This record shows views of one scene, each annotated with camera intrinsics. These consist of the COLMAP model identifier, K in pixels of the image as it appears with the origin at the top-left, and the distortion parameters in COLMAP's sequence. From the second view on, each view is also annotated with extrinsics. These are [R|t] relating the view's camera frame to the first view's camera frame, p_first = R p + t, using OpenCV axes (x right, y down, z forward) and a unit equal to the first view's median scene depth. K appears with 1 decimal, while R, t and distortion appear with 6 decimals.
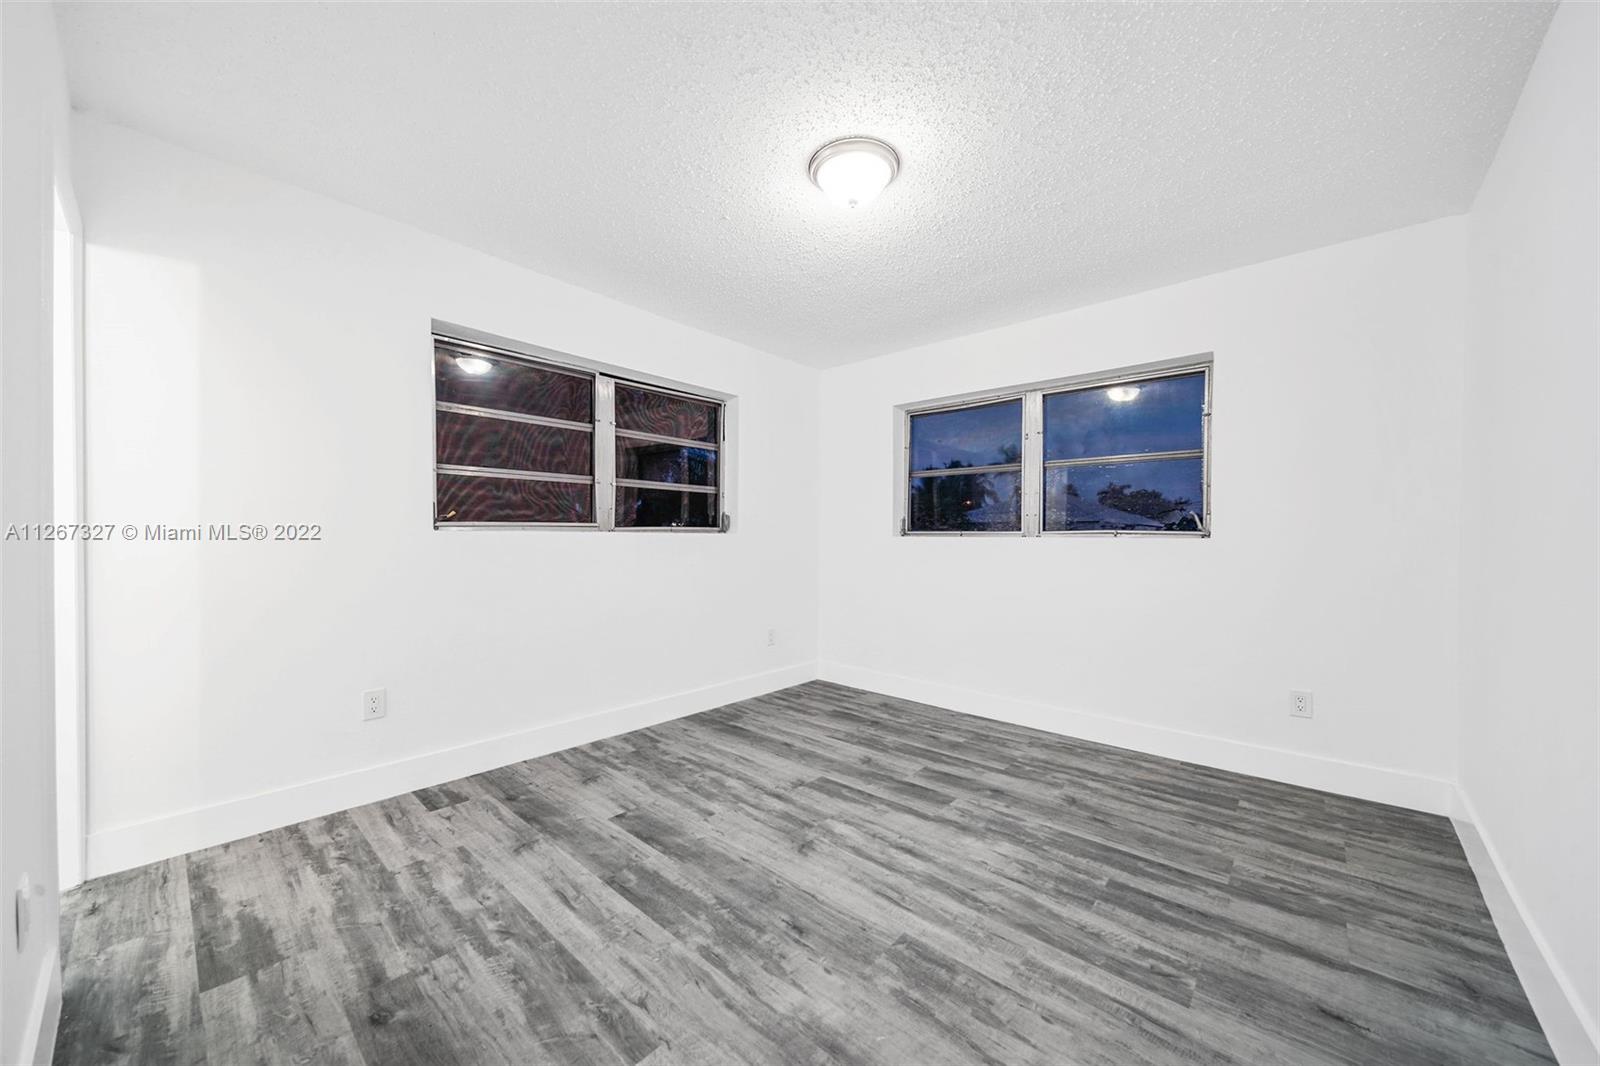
lens RADIAL K [[573.1, 0, 795.0], [0, 573.1, 522.7], [0, 0, 1]] dist [0.008641, -0.000213]
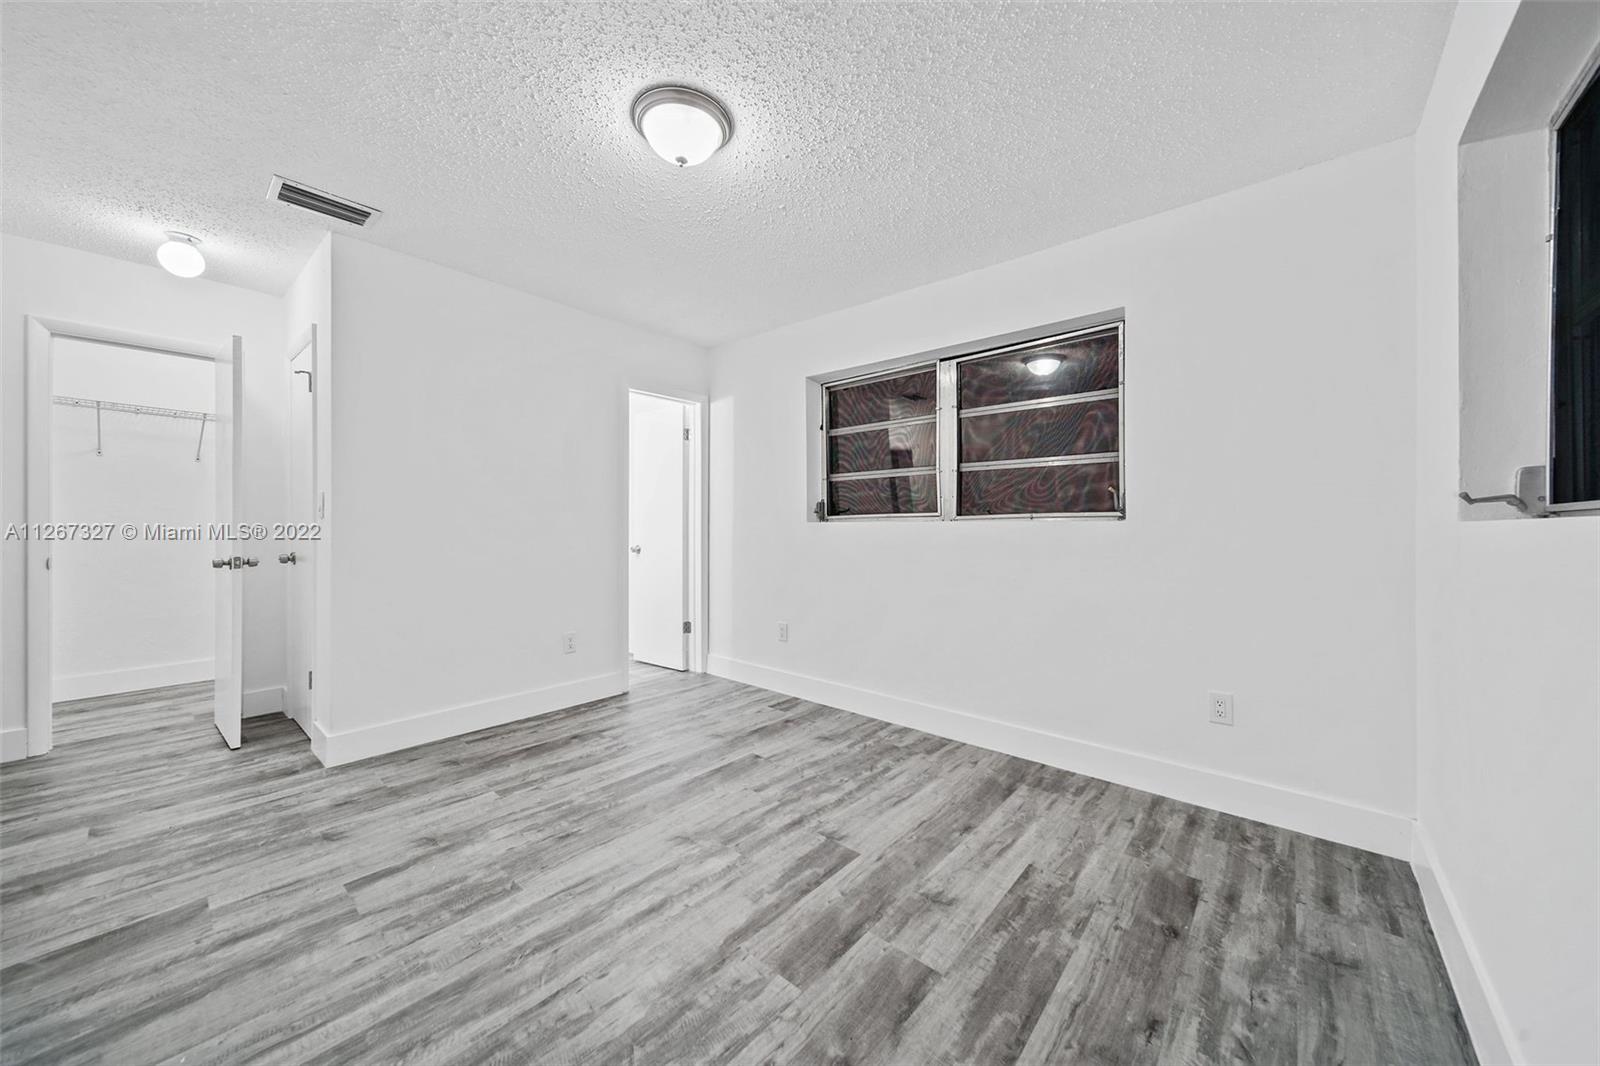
lens RADIAL K [[573.1, 0, 795.0], [0, 573.1, 522.7], [0, 0, 1]] dist [0.008641, -0.000213]
pose [[0.014428, -0.014183, -0.999795, 0.849671], [0.022722, 0.999646, -0.013853, 0.032194], [0.999638, -0.022518, 0.014745, 0.995107]]
